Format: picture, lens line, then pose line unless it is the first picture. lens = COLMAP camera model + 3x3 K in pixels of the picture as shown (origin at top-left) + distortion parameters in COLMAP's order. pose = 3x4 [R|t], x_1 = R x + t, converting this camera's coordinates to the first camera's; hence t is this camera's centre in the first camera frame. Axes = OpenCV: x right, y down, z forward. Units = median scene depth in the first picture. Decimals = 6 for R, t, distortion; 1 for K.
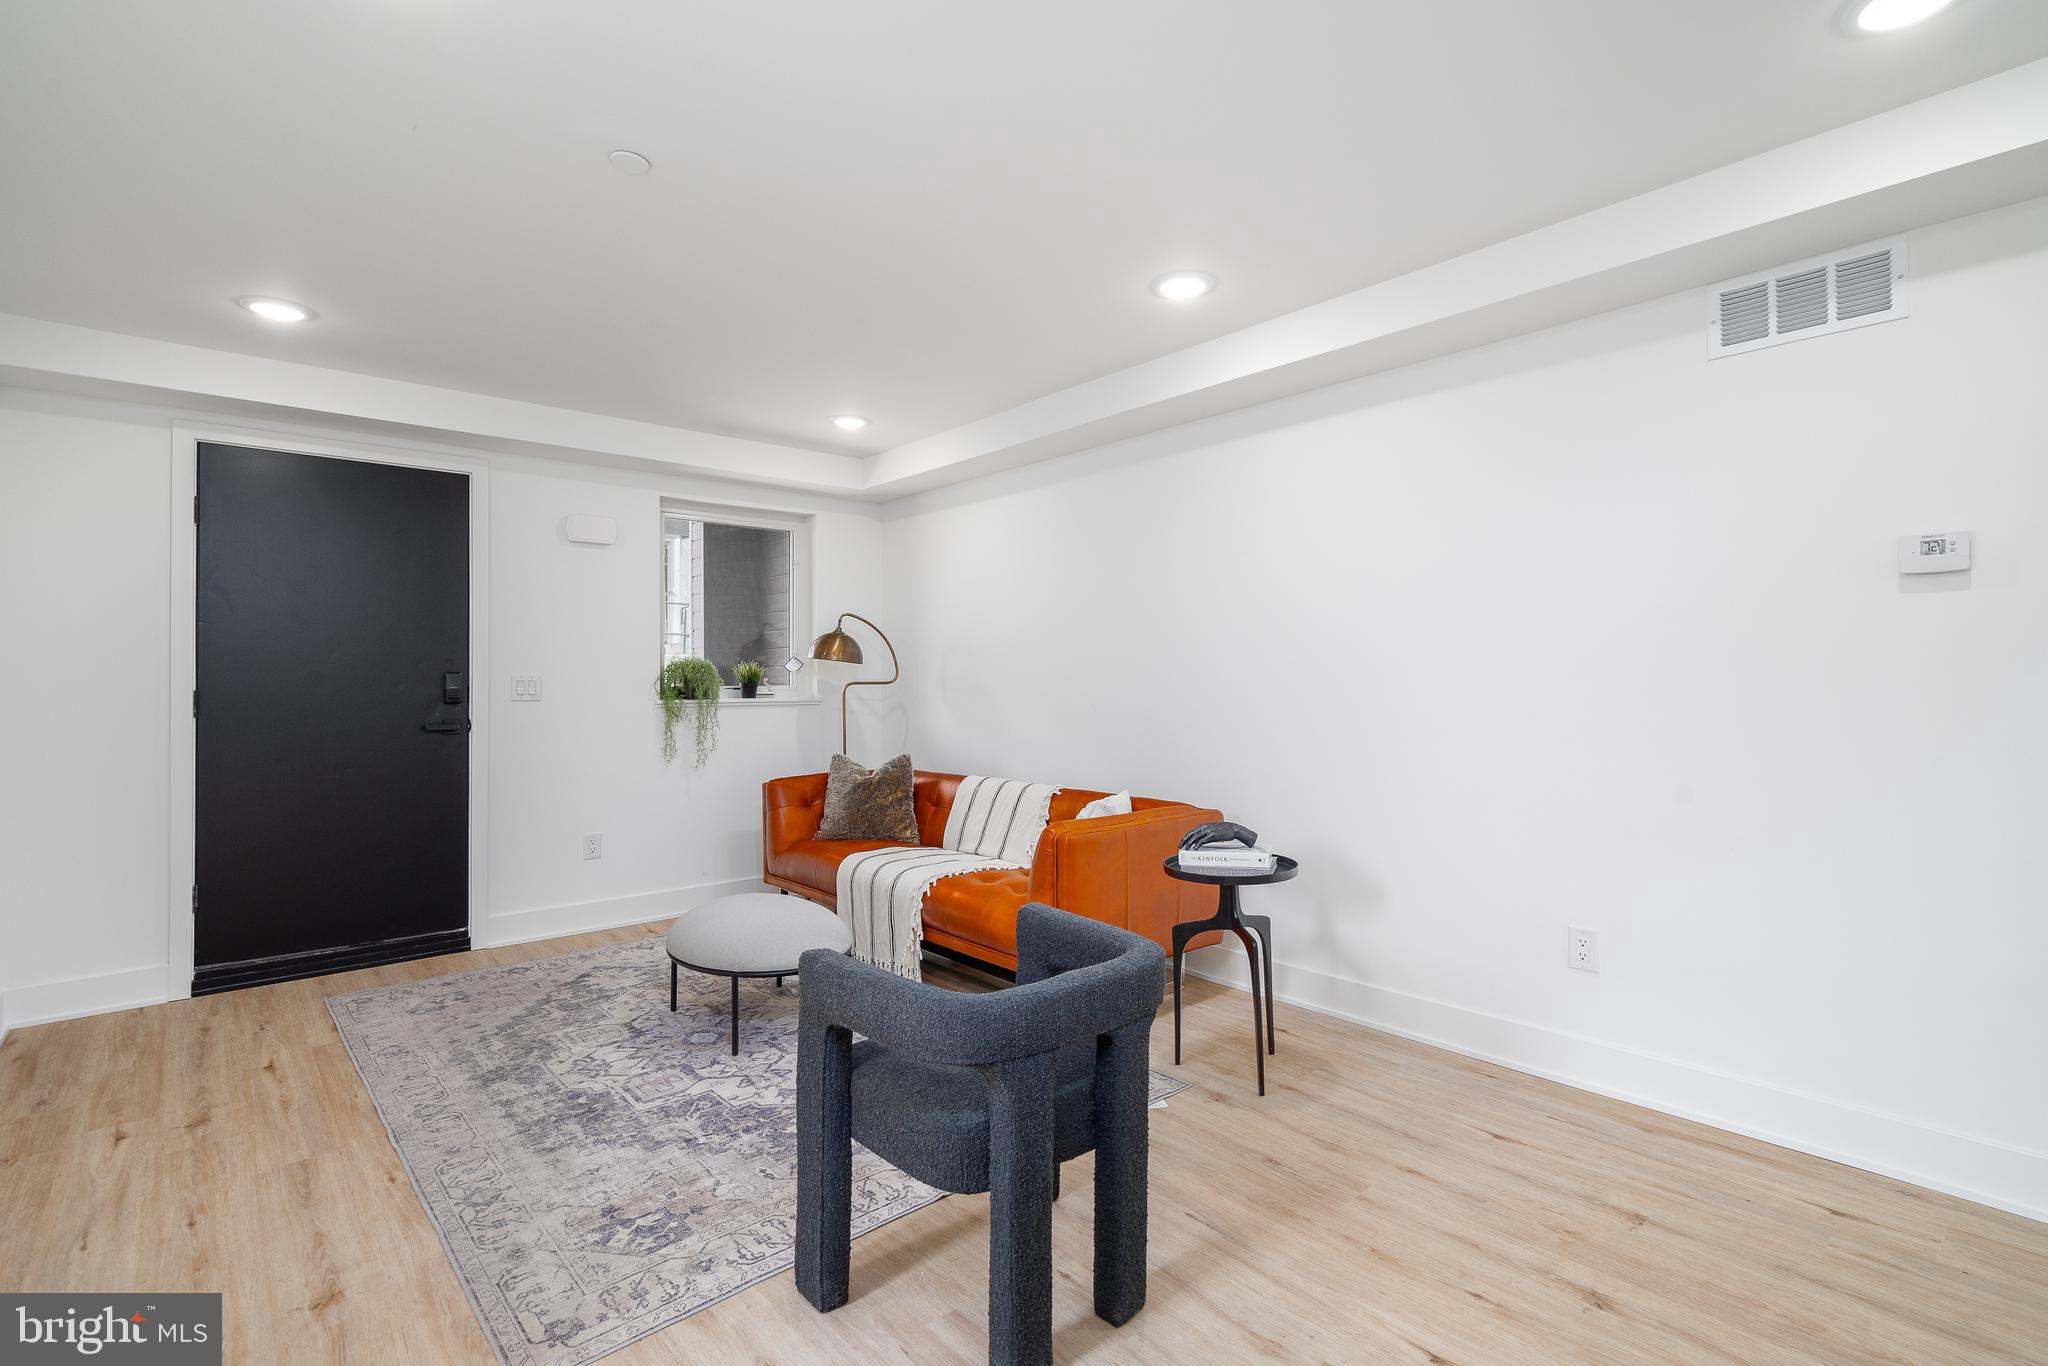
lens RADIAL K [[940.9, 0, 1024.6], [0, 940.9, 689.8], [0, 0, 1]] dist [-0.003476, 0.001940]
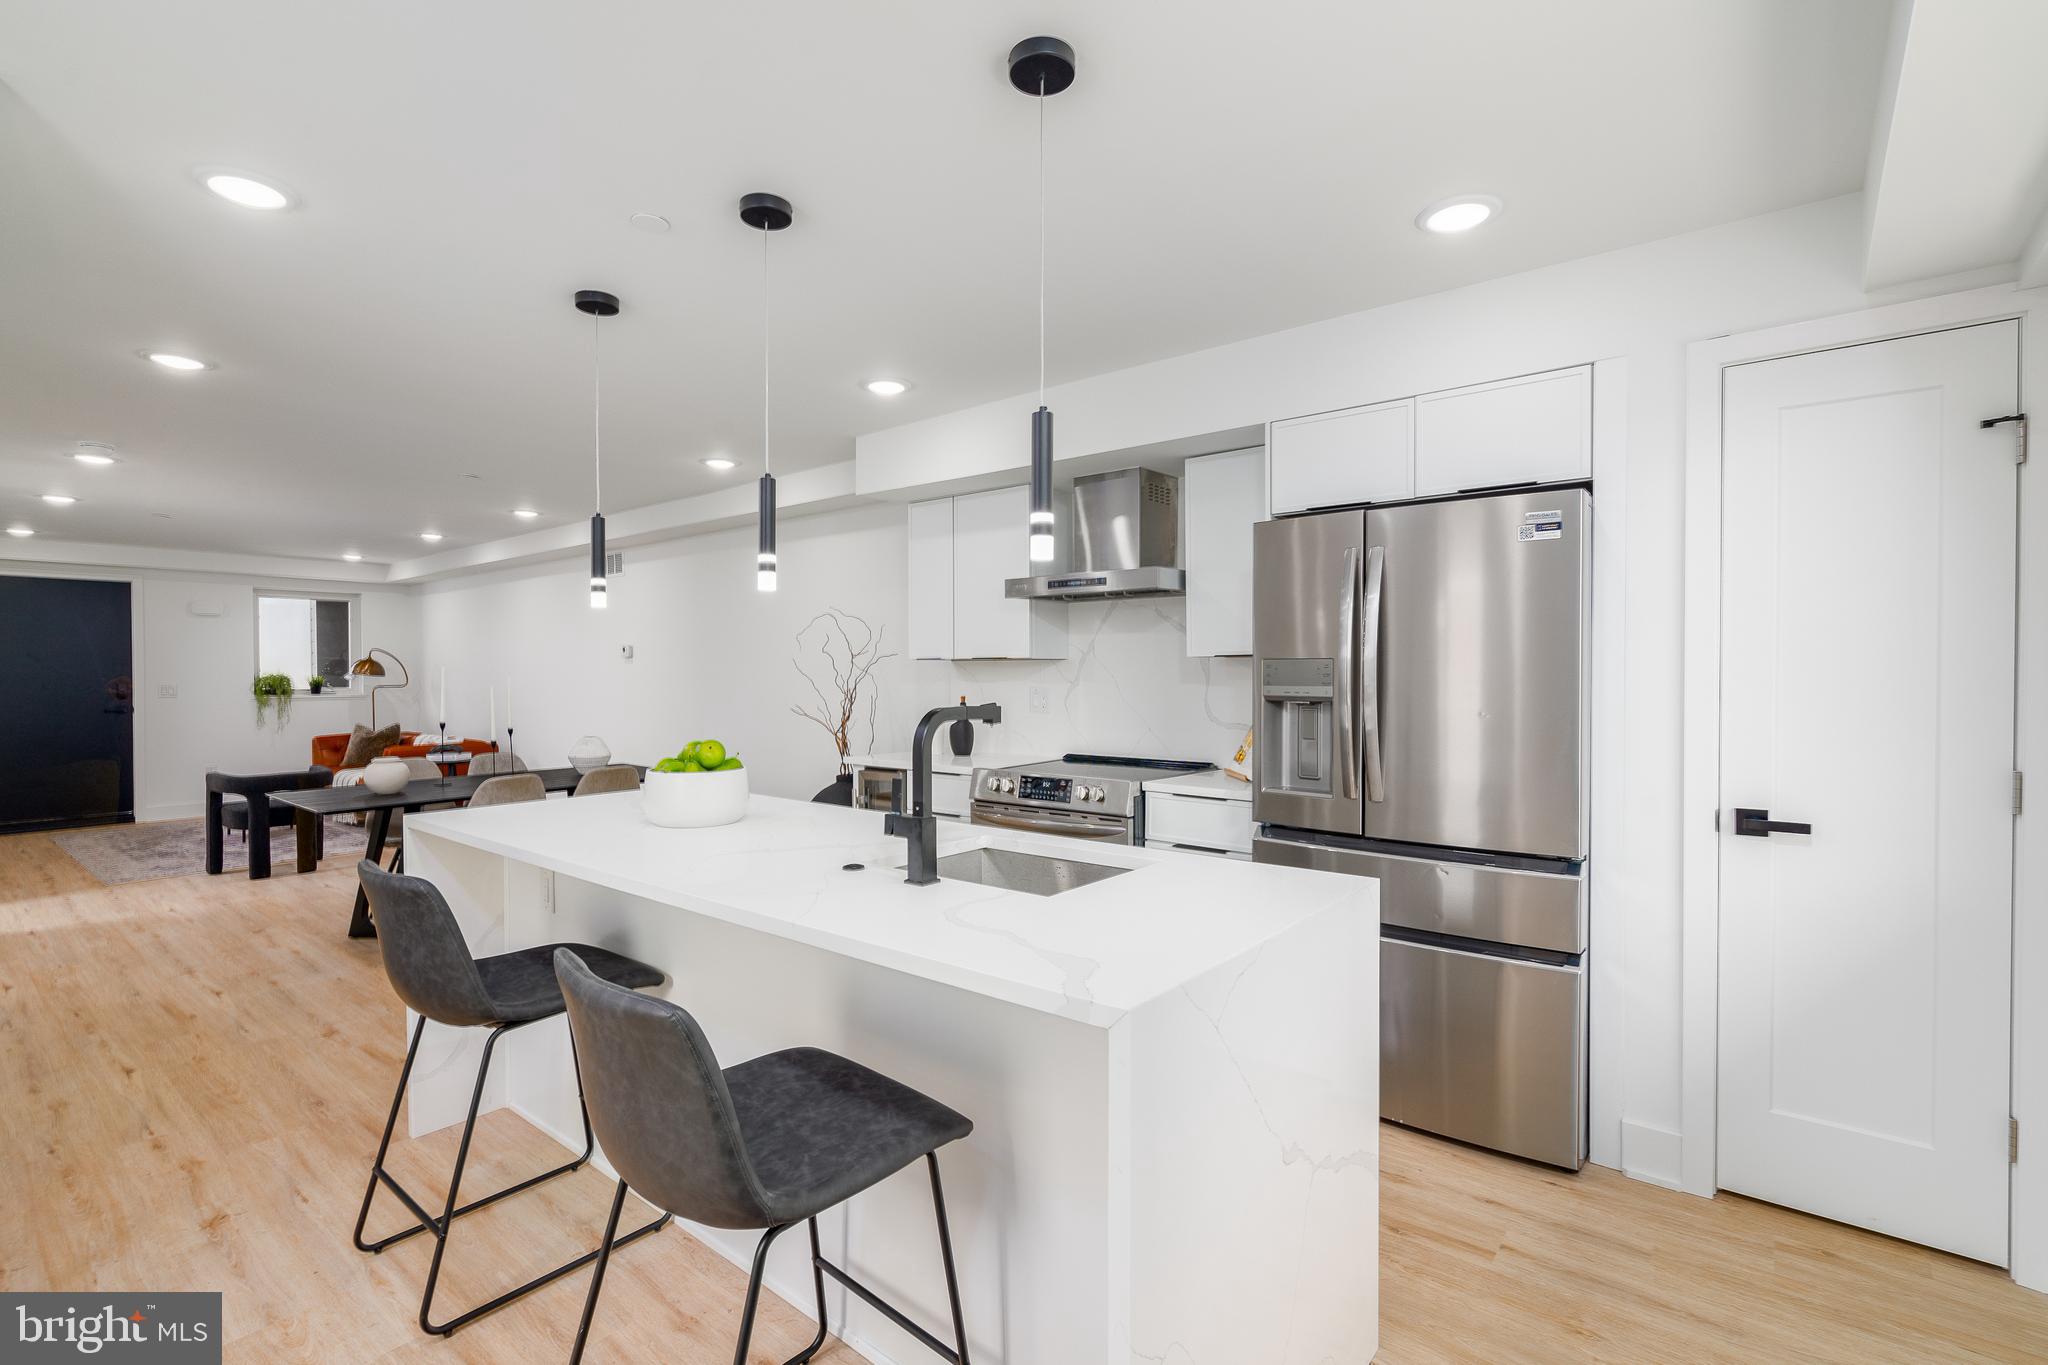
lens RADIAL K [[940.9, 0, 1024.7], [0, 940.9, 688.4], [0, 0, 1]] dist [-0.003476, 0.001940]
pose [[0.987615, -0.002589, 0.156876, 1.411765], [0.000997, 0.999947, 0.010226, -0.037374], [-0.156894, -0.009943, 0.987565, -1.852546]]
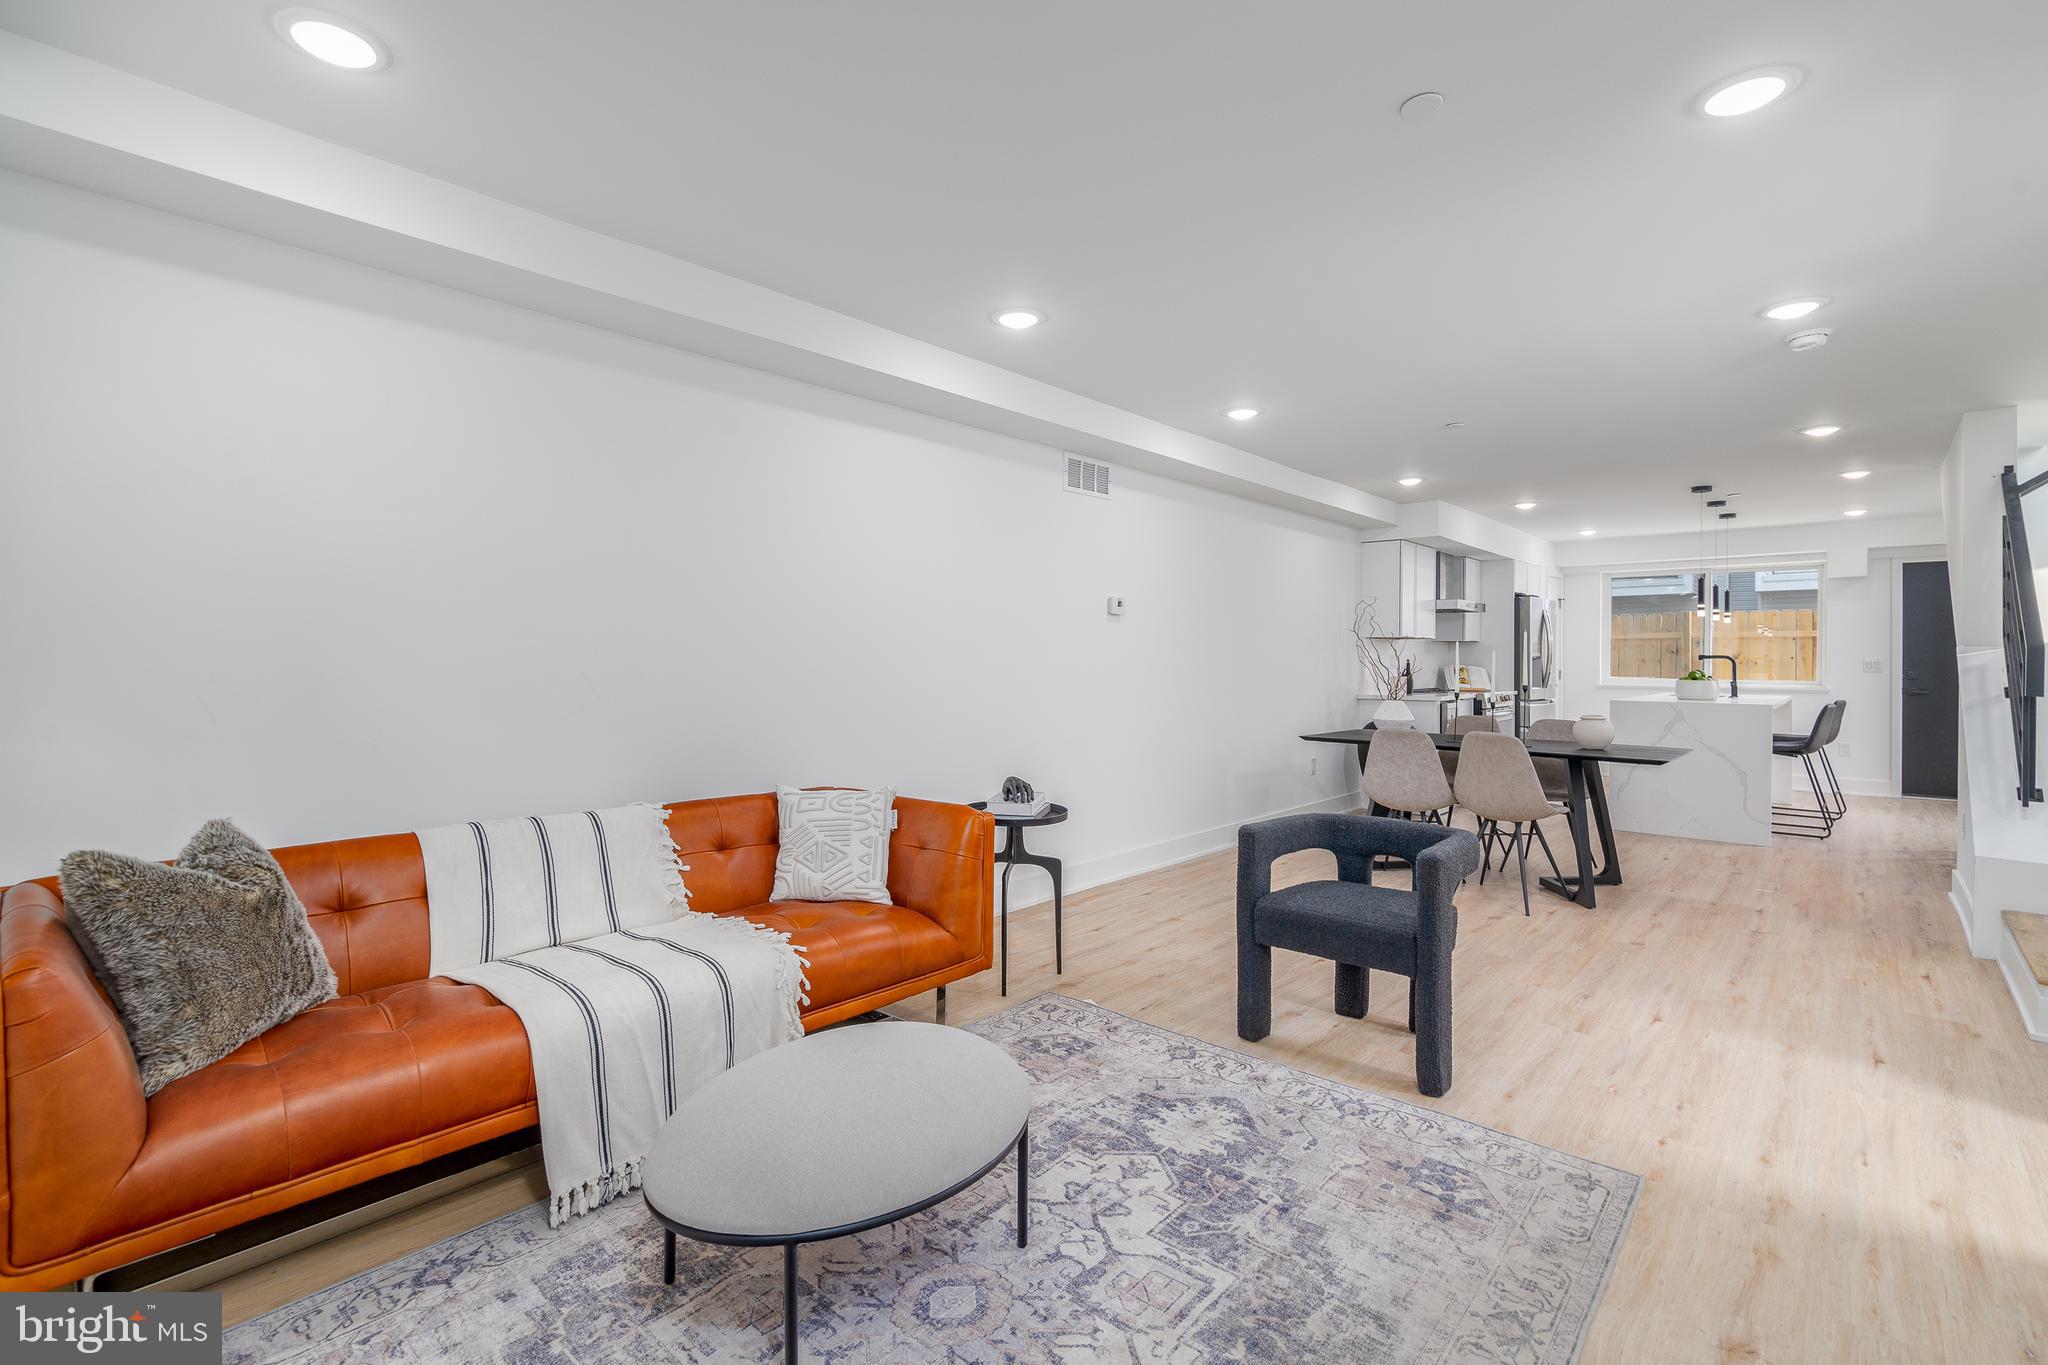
lens RADIAL K [[940.9, 0, 1024.3], [0, 940.9, 664.9], [0, 0, 1]] dist [-0.003476, 0.001940]
pose [[-0.118260, 0.000430, 0.992983, -1.109173], [0.007692, 0.999970, 0.000483, -0.001718], [-0.992953, 0.007695, -0.118260, 1.271332]]
